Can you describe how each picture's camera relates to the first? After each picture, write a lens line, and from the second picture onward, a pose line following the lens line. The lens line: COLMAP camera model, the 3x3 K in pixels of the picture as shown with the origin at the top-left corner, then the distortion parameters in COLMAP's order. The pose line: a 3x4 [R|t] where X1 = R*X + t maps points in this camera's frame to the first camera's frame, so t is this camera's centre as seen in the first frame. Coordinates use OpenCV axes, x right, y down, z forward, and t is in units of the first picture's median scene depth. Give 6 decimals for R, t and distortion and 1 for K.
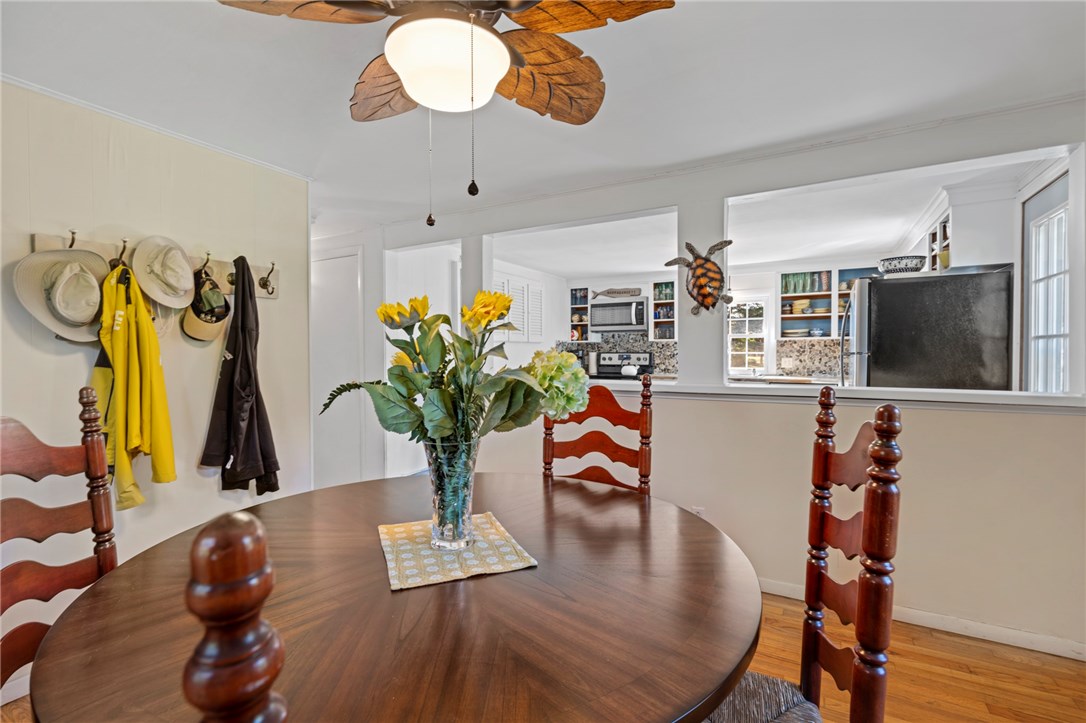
lens RADIAL K [[490.3, 0, 538.7], [0, 490.3, 361.1], [0, 0, 1]] dist [-0.003736, 0.001153]
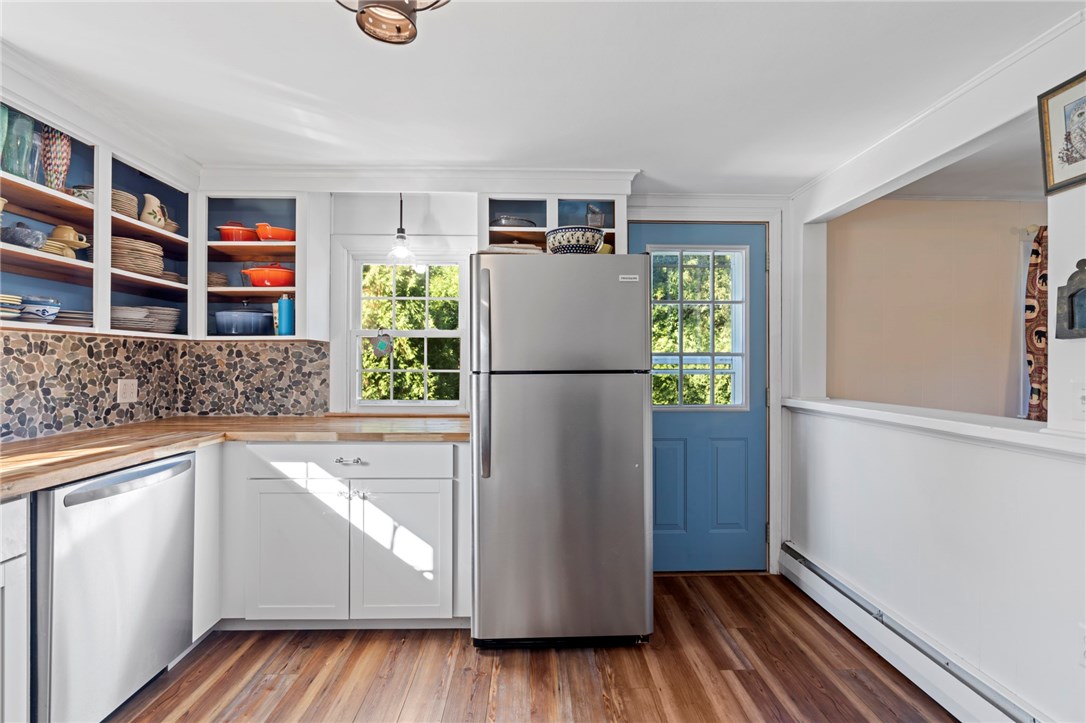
lens RADIAL K [[505.1, 0, 540.7], [0, 505.1, 362.3], [0, 0, 1]] dist [-0.002575, 0.000375]
pose [[-0.519434, 0.004414, 0.854499, 0.089786], [0.014727, 0.999884, 0.003787, -0.017346], [-0.854383, 0.014551, -0.519439, 0.769702]]
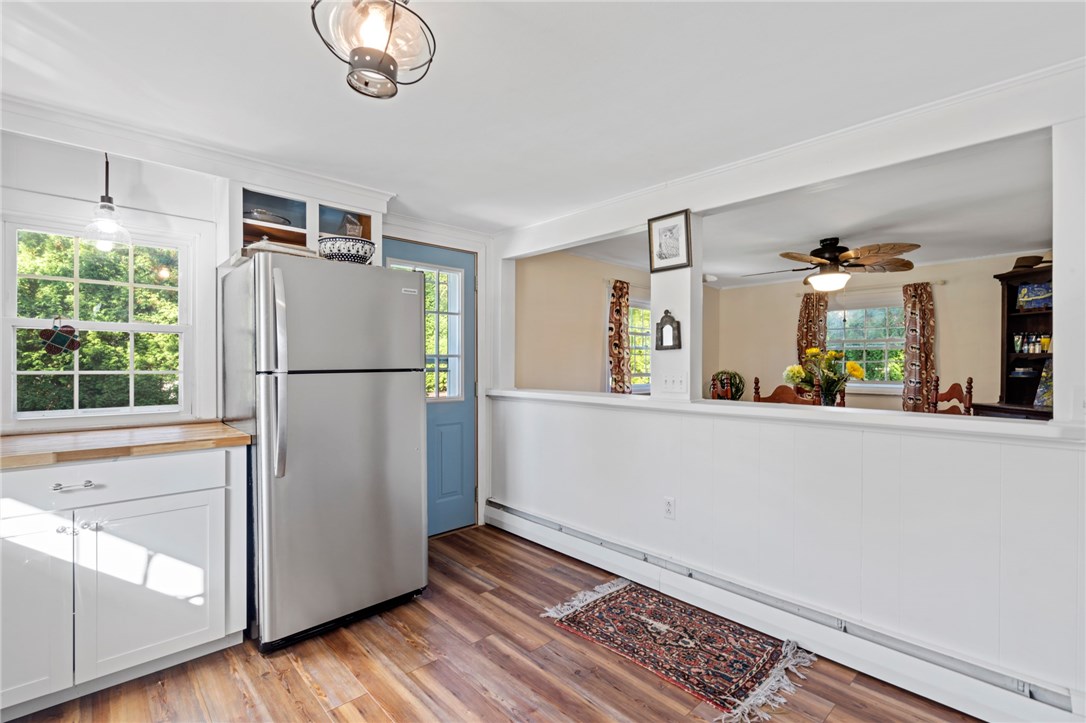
lens RADIAL K [[495.2, 0, 543.5], [0, 495.2, 363.8], [0, 0, 1]] dist [0.001124, 0.000768]
pose [[-0.956836, 0.002148, 0.290620, 0.132402], [0.007398, 0.999829, 0.016967, -0.019883], [-0.290534, 0.018385, -0.956688, 0.889900]]
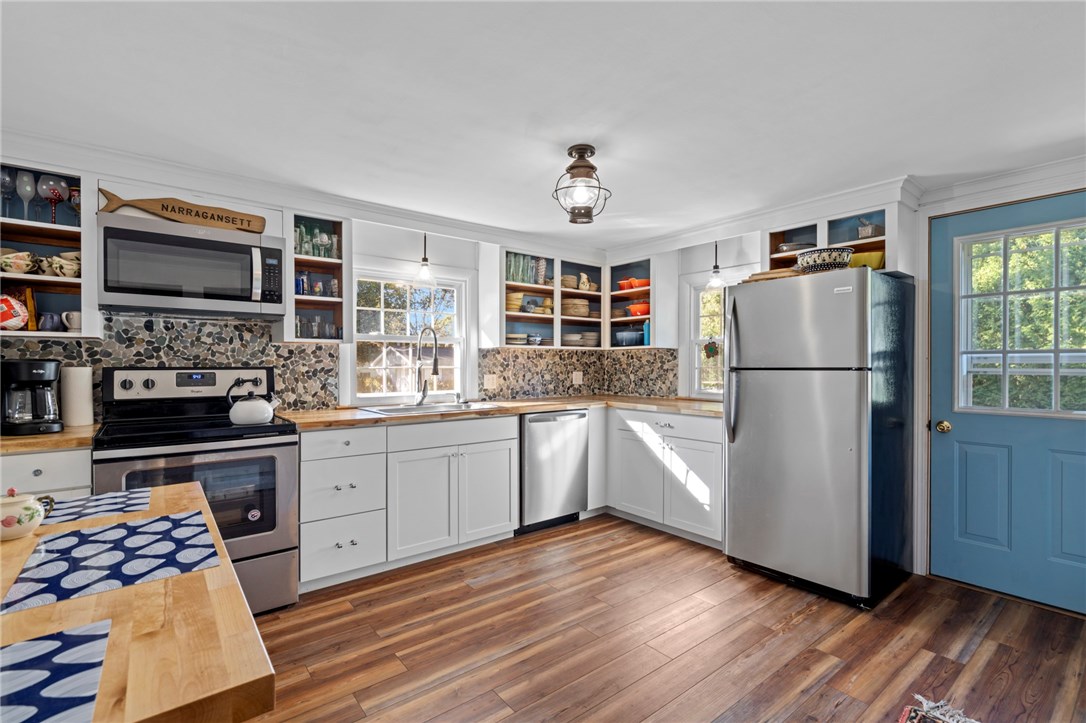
lens RADIAL K [[499.5, 0, 540.3], [0, 499.5, 365.8], [0, 0, 1]] dist [-0.000495, 0.000469]
pose [[0.371625, -0.001325, 0.928382, -0.108038], [0.015179, 0.999874, -0.004649, -0.013421], [-0.928259, 0.015819, 0.371598, 0.618929]]
